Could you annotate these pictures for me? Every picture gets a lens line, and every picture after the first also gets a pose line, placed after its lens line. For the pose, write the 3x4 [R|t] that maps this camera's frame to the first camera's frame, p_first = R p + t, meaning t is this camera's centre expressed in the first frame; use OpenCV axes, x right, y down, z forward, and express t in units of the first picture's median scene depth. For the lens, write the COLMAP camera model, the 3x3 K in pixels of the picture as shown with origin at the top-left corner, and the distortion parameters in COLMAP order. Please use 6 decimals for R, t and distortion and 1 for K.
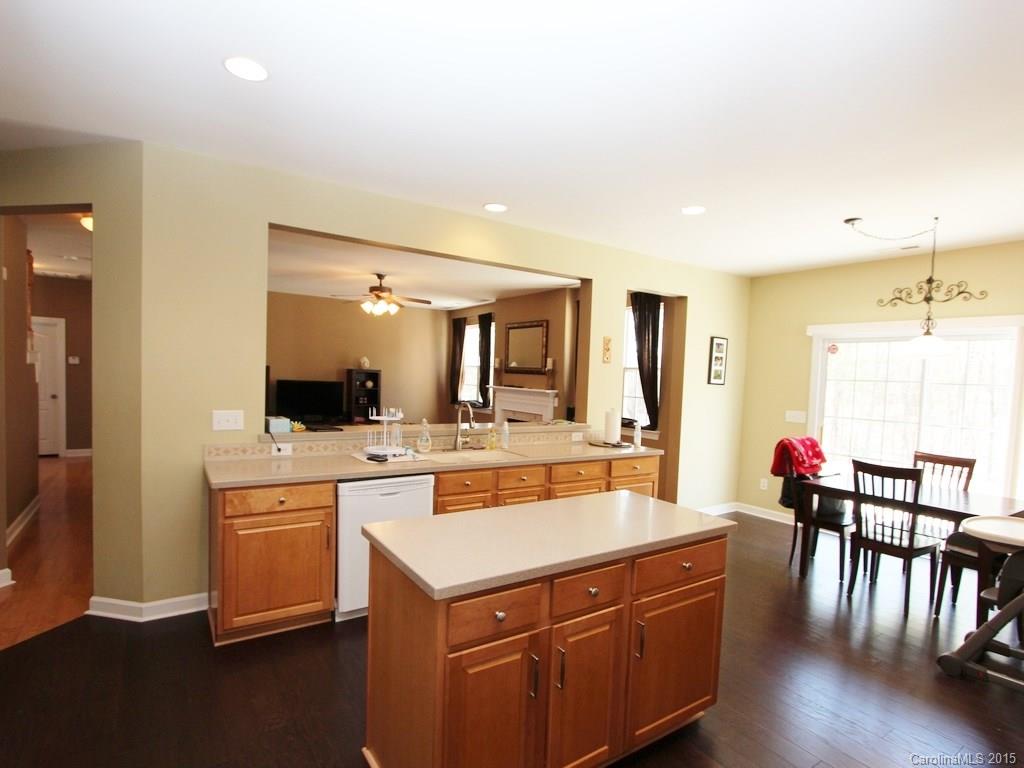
lens RADIAL K [[527.7, 0, 501.4], [0, 527.7, 394.5], [0, 0, 1]] dist [-0.005744, 0.000735]
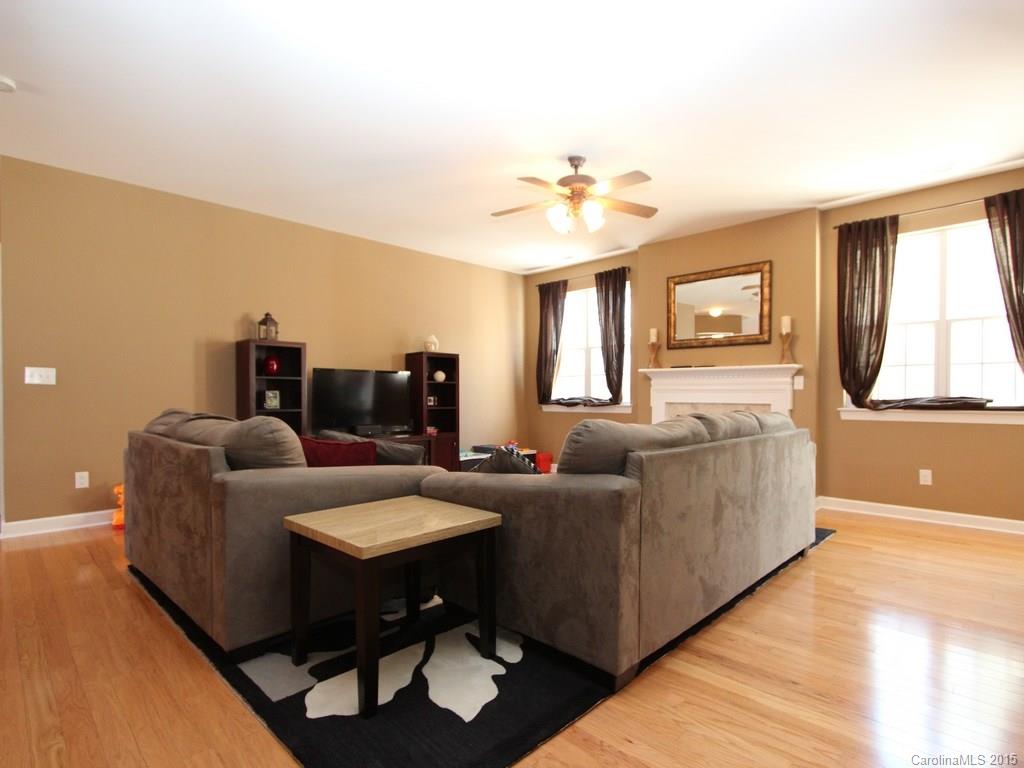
lens RADIAL K [[527.7, 0, 514.1], [0, 527.7, 405.3], [0, 0, 1]] dist [-0.005744, 0.000735]
pose [[0.978368, -0.038511, 0.203257, -0.318605], [0.041289, 0.999103, -0.009442, 0.028706], [-0.202711, 0.017630, 0.979080, 0.359005]]
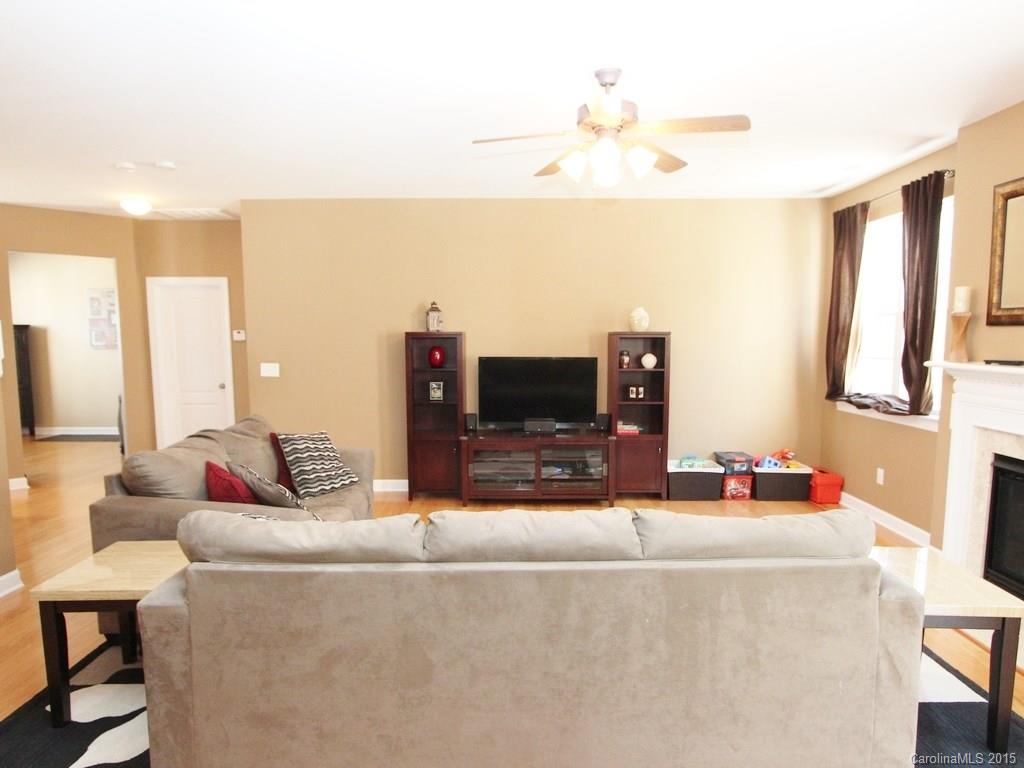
lens RADIAL K [[631.0, 0, 514.0], [0, 631.0, 399.0], [0, 0, 1]] dist [-0.001865, 0.000034]
pose [[0.839362, 0.016832, -0.543312, -0.029468], [0.012683, 0.998642, 0.050532, -0.016283], [0.543424, -0.049306, 0.838009, 0.445287]]
